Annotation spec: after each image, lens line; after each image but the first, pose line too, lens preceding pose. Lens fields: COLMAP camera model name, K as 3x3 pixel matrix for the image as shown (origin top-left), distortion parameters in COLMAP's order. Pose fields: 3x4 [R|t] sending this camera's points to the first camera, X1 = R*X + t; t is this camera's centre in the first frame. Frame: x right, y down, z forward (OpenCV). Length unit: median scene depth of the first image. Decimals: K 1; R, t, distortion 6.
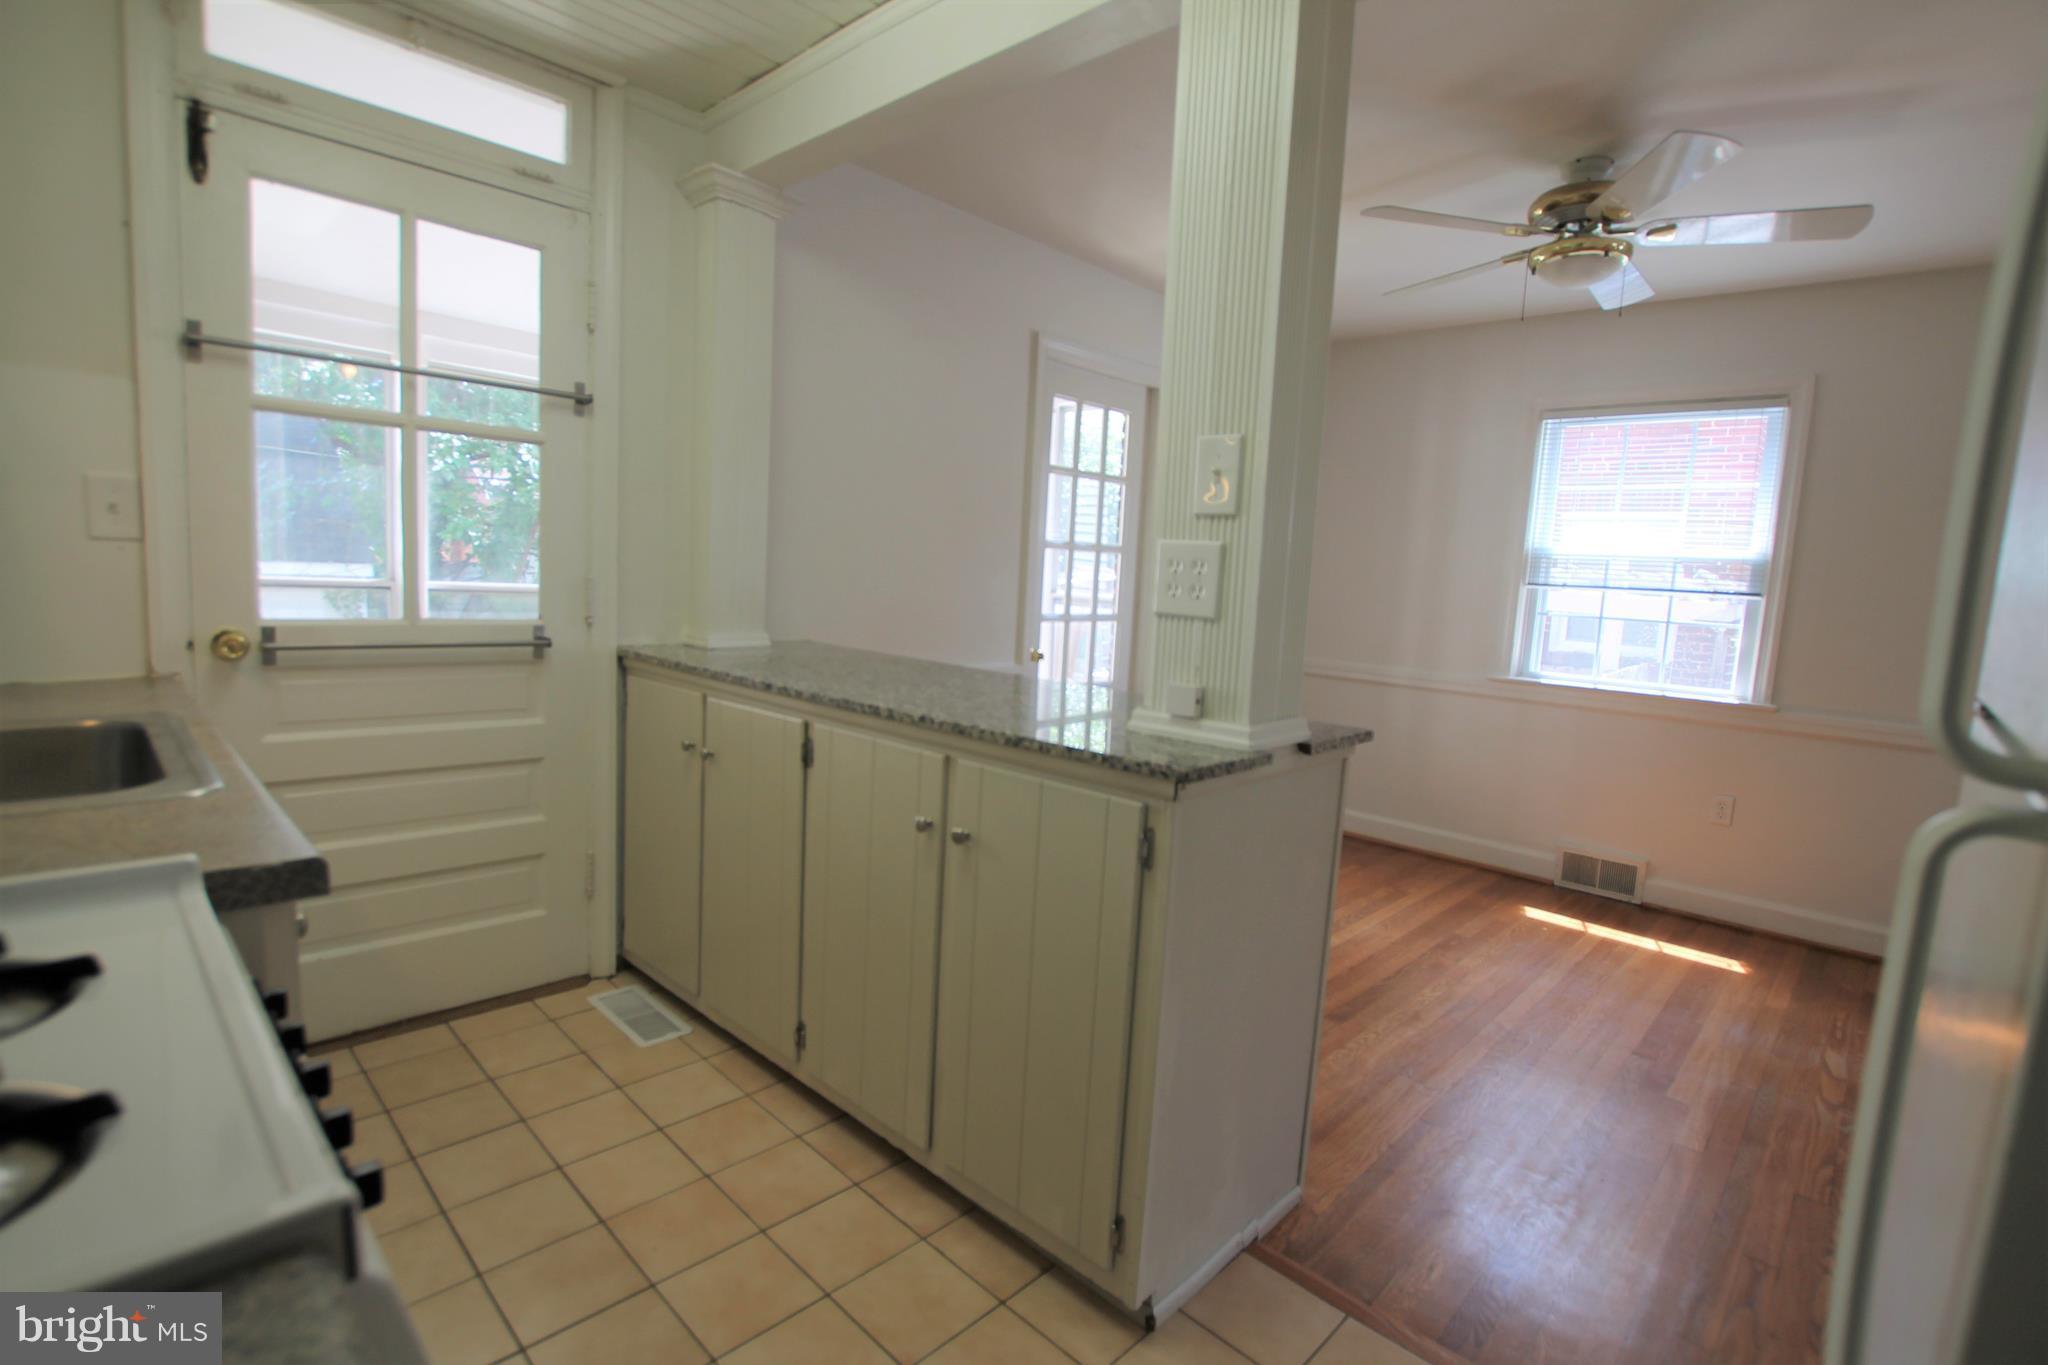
lens RADIAL K [[959.9, 0, 1021.9], [0, 959.9, 691.9], [0, 0, 1]] dist [-0.031006, 0.003569]
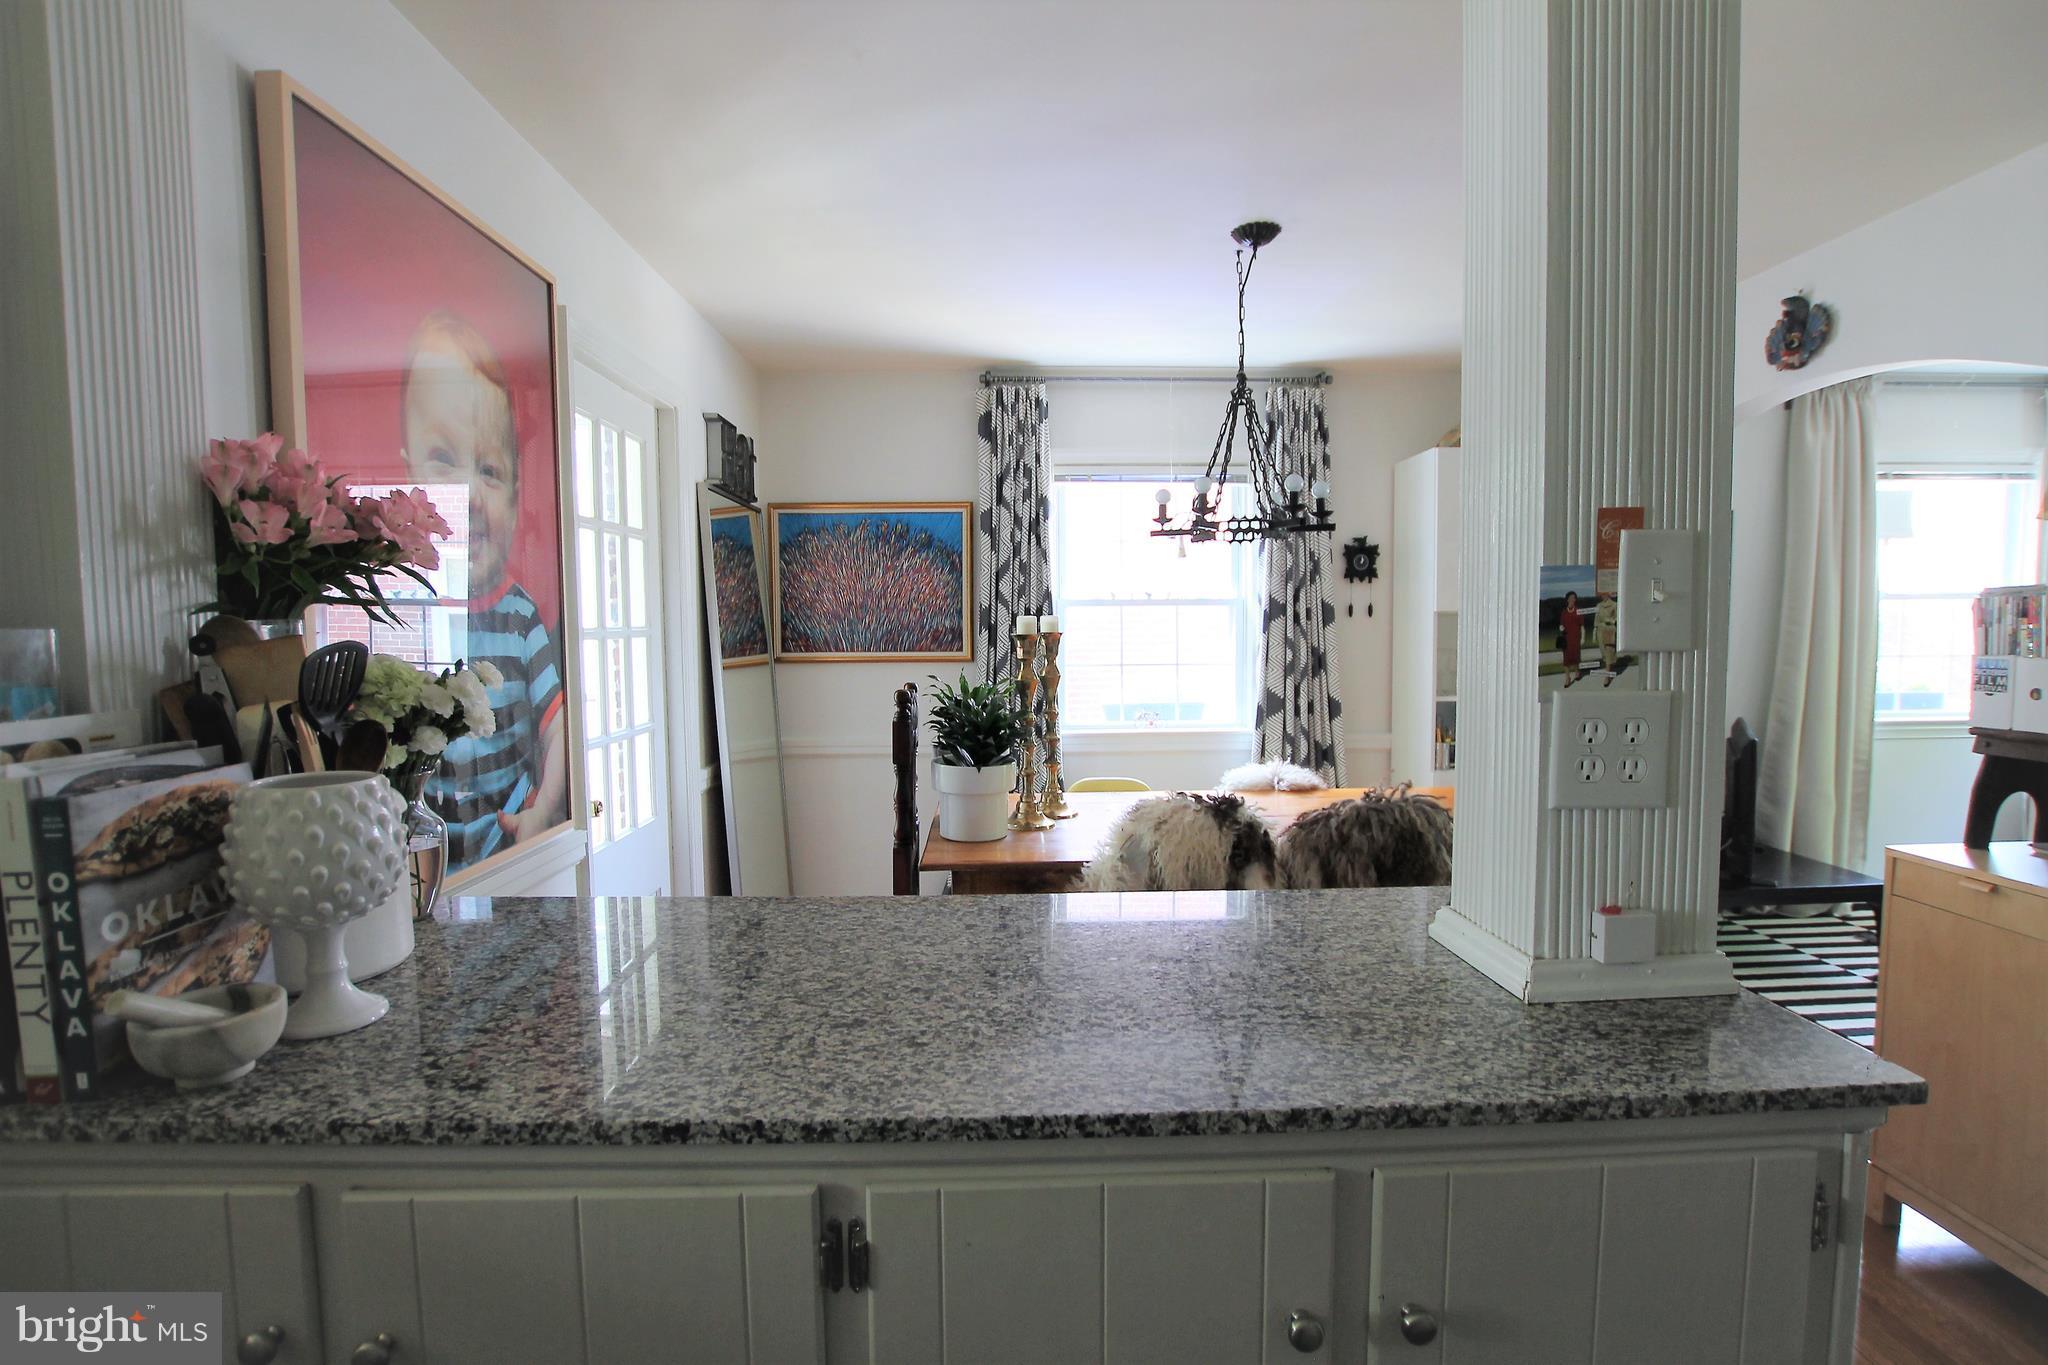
lens RADIAL K [[959.9, 0, 1013.6], [0, 959.9, 692.5], [0, 0, 1]] dist [-0.031006, 0.003569]
pose [[0.703263, -0.111087, 0.702197, -0.373280], [0.132202, 0.990923, 0.024360, -0.152328], [-0.698529, 0.075701, 0.711566, 0.563157]]
